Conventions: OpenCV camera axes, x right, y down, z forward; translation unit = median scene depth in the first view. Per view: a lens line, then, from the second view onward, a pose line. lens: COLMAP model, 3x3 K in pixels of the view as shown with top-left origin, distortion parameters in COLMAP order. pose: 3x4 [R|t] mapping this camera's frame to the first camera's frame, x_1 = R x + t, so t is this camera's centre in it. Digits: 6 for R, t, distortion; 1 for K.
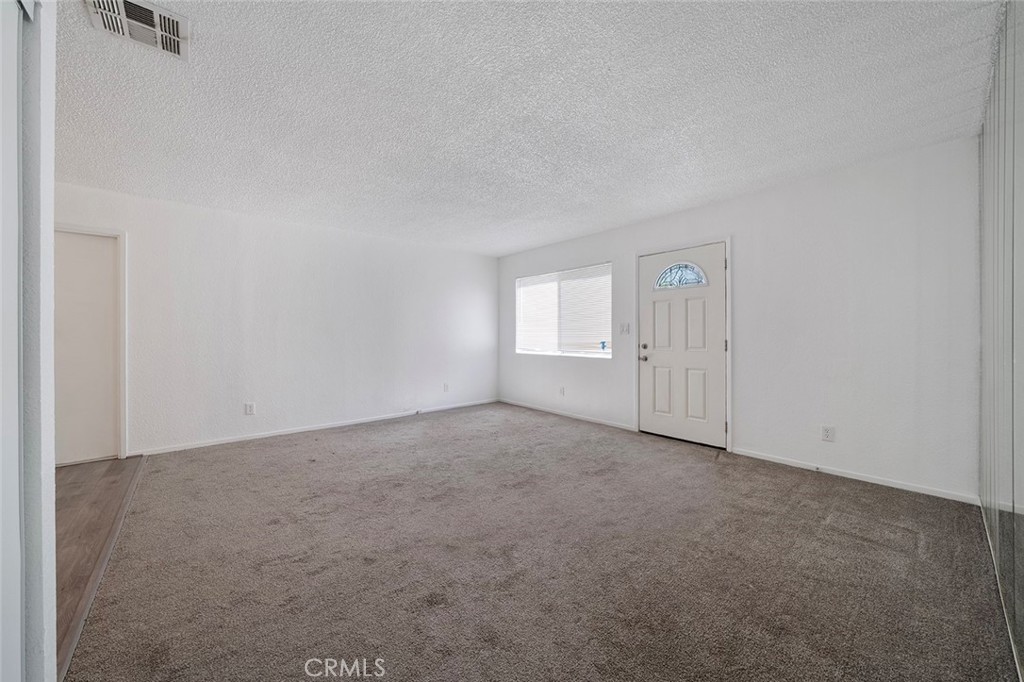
lens RADIAL K [[378.1, 0, 508.1], [0, 378.1, 338.2], [0, 0, 1]] dist [-0.002571, 0.000051]
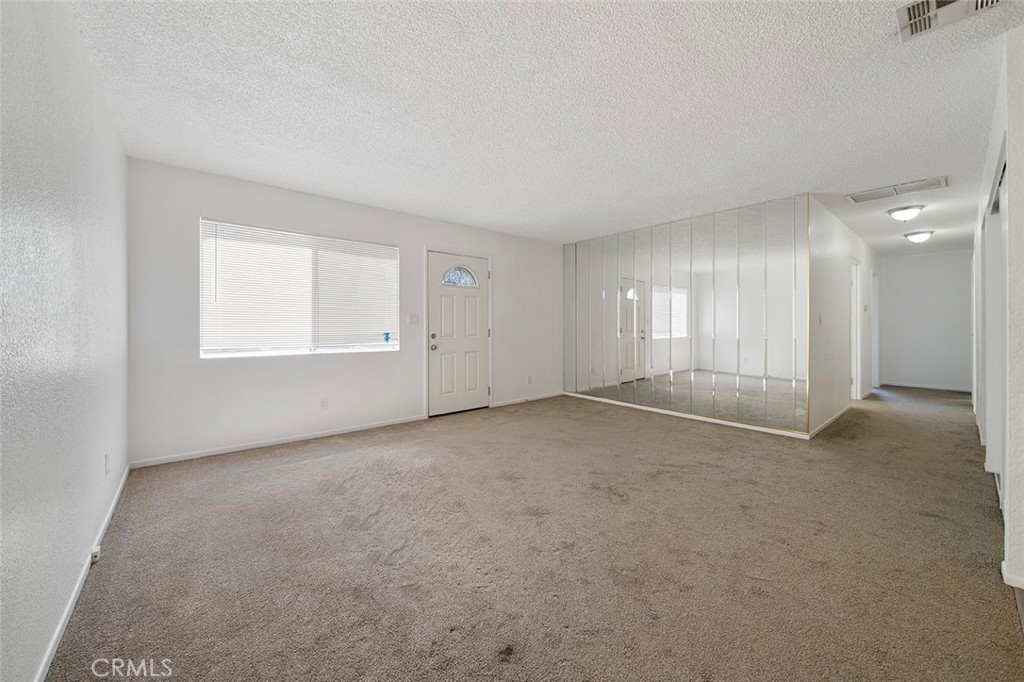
lens RADIAL K [[378.1, 0, 512.4], [0, 378.1, 324.5], [0, 0, 1]] dist [-0.002571, 0.000051]
pose [[-0.006693, 0.002339, 0.999975, -0.704947], [0.006934, 0.999973, -0.002293, -0.006647], [-0.999954, 0.006918, -0.006709, 0.777969]]
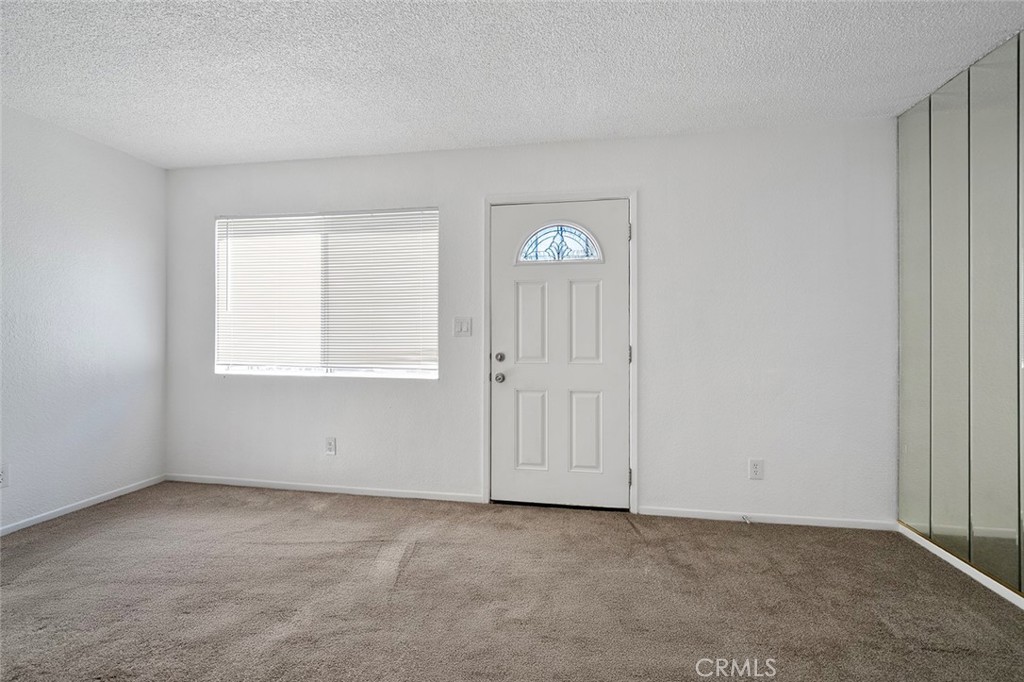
lens RADIAL K [[453.4, 0, 516.4], [0, 453.4, 340.2], [0, 0, 1]] dist [0.001955, 0.000245]
pose [[0.766939, 0.004625, 0.641703, -0.075818], [0.000044, 0.999974, -0.007259, 0.000376], [-0.641719, 0.005595, 0.766919, 0.434616]]
